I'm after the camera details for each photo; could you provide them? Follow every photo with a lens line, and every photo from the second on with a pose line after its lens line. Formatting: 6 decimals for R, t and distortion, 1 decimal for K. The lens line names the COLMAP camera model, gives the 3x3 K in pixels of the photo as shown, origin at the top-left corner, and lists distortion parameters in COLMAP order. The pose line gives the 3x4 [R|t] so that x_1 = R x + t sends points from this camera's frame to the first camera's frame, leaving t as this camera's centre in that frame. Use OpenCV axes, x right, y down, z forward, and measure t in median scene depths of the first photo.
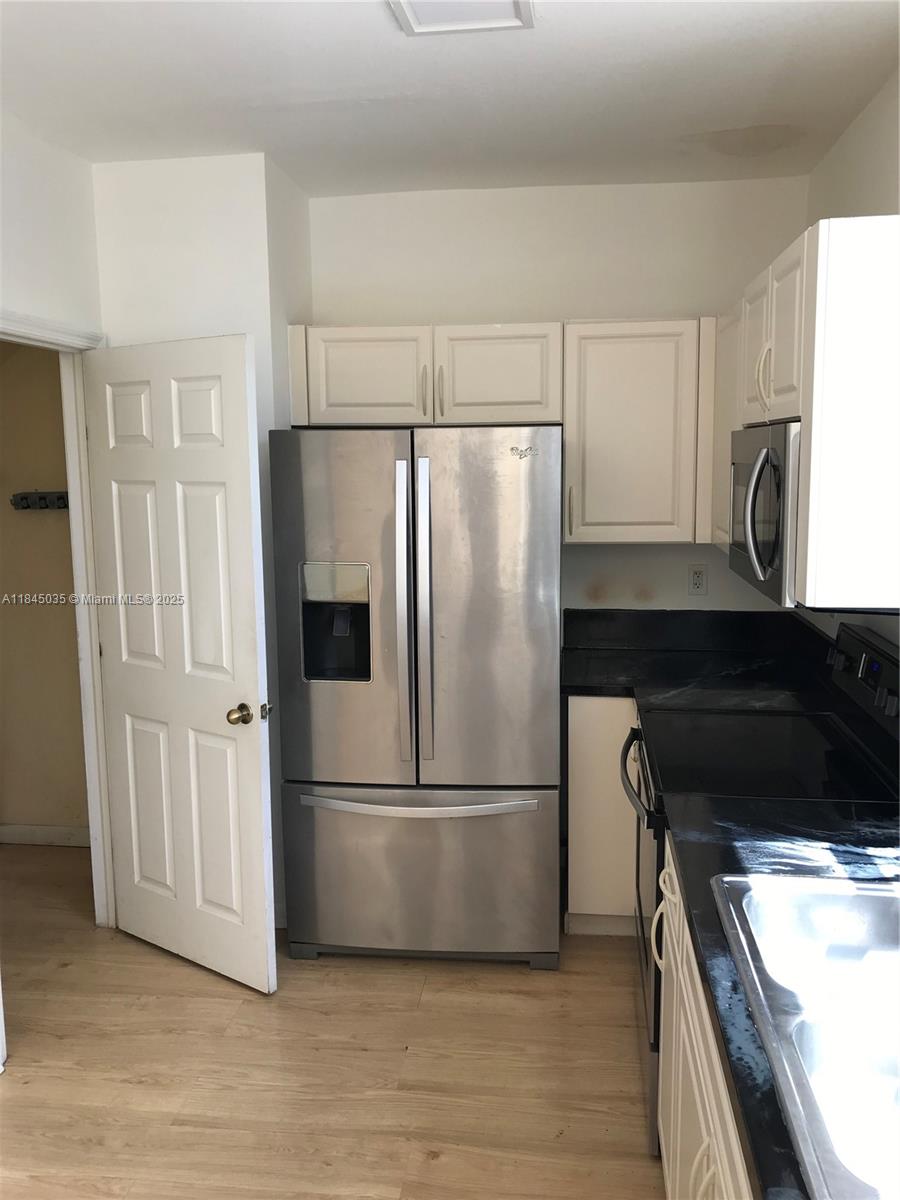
lens RADIAL K [[994.0, 0, 449.6], [0, 994.0, 596.4], [0, 0, 1]] dist [0.042518, -0.032748]
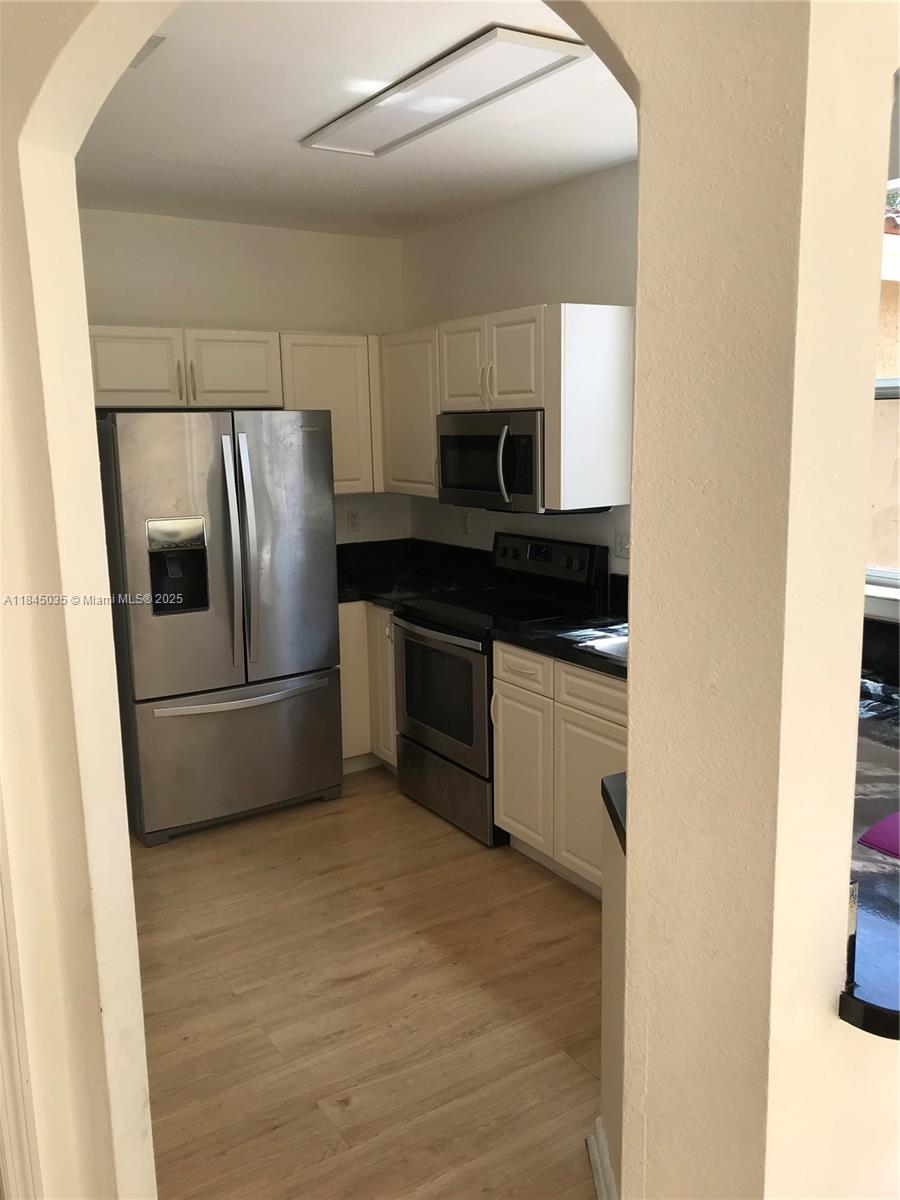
lens RADIAL K [[994.0, 0, 452.3], [0, 994.0, 600.2], [0, 0, 1]] dist [0.042518, -0.032748]
pose [[0.762922, -0.116698, 0.635871, -0.629311], [0.100245, 0.993031, 0.061971, 0.025238], [-0.638672, 0.016464, 0.769303, -0.186005]]
